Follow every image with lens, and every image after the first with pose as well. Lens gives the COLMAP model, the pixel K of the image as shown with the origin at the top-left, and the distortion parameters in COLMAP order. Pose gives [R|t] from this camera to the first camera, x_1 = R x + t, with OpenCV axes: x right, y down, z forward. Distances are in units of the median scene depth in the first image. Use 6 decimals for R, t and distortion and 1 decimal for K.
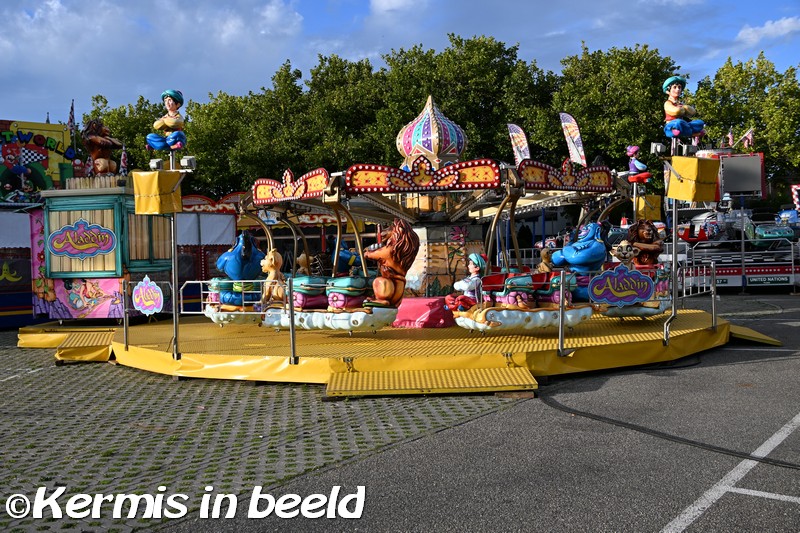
lens RADIAL K [[785.4, 0, 404.3], [0, 785.4, 268.6], [0, 0, 1]] dist [0.052774, 0.000000]
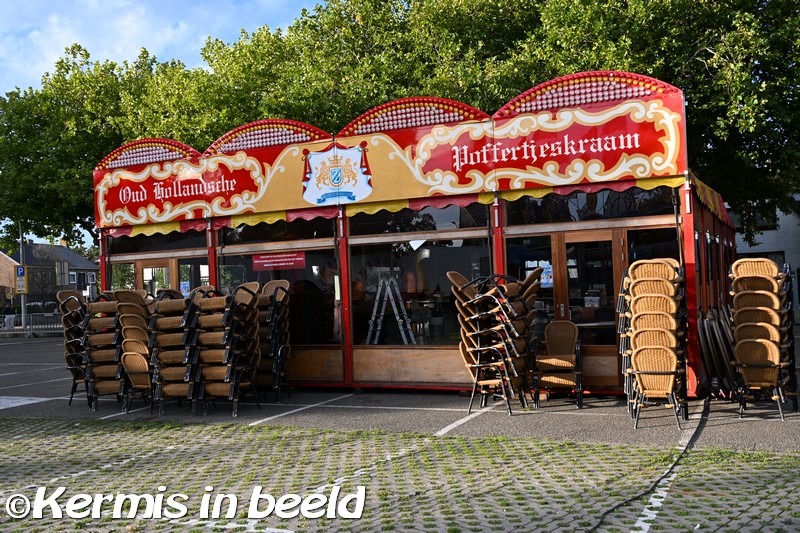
lens RADIAL K [[785.4, 0, 398.5], [0, 785.4, 266.9], [0, 0, 1]] dist [0.052774, 0.000000]
pose [[0.995722, -0.018408, -0.090551, -0.109410], [0.014917, 0.999125, -0.039082, -0.012646], [0.091191, 0.037564, 0.995125, 0.626122]]
